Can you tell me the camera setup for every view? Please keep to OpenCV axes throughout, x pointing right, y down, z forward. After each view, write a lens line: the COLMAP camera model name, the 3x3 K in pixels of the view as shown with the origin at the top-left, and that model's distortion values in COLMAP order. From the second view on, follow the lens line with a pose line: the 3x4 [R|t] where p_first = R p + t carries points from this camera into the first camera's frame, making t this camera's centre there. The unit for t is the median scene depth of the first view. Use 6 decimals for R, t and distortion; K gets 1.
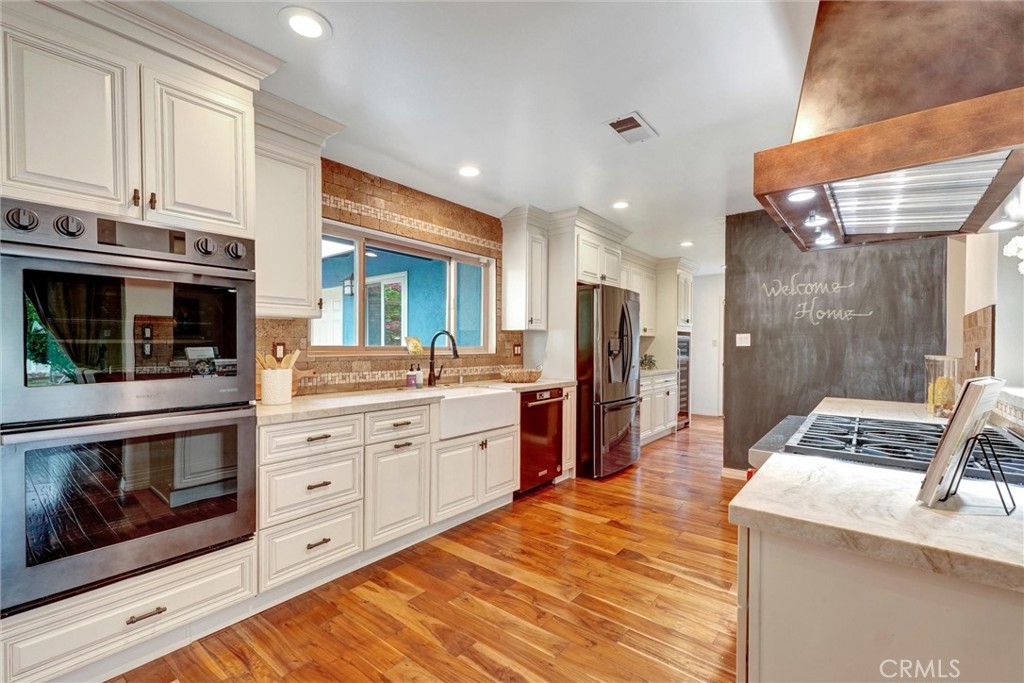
lens RADIAL K [[449.6, 0, 502.8], [0, 449.6, 353.0], [0, 0, 1]] dist [0.001522, 0.000033]
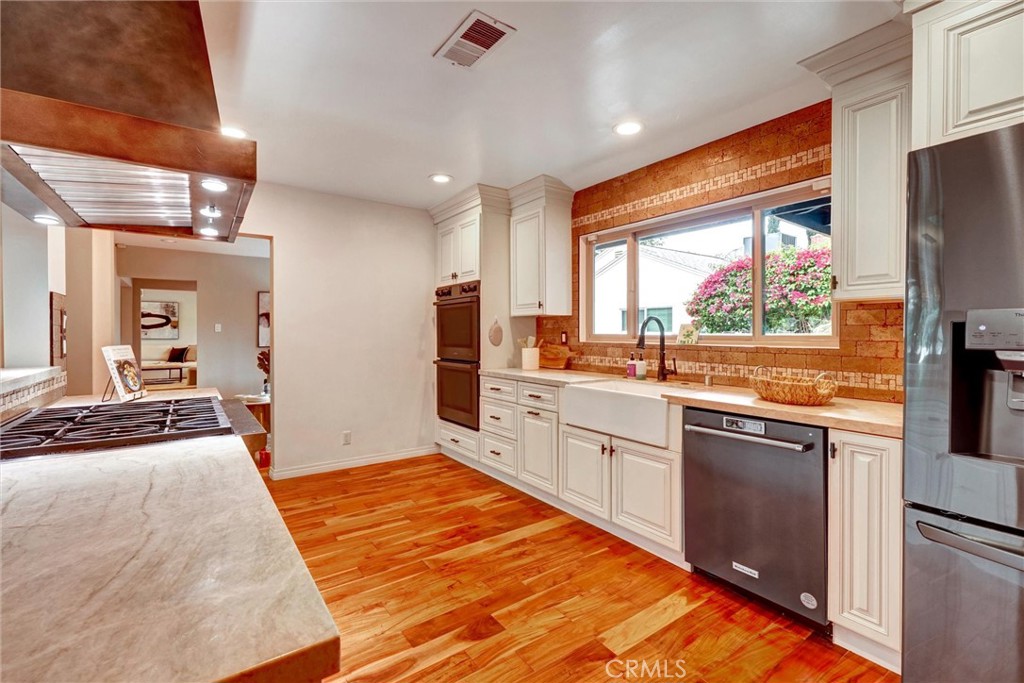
lens RADIAL K [[437.8, 0, 513.7], [0, 437.8, 335.5], [0, 0, 1]] dist [-0.000213, -0.000084]
pose [[-0.252661, 0.001626, -0.967554, 0.883731], [-0.018631, 0.999805, 0.006546, -0.016084], [0.967375, 0.019680, -0.252581, 1.140237]]
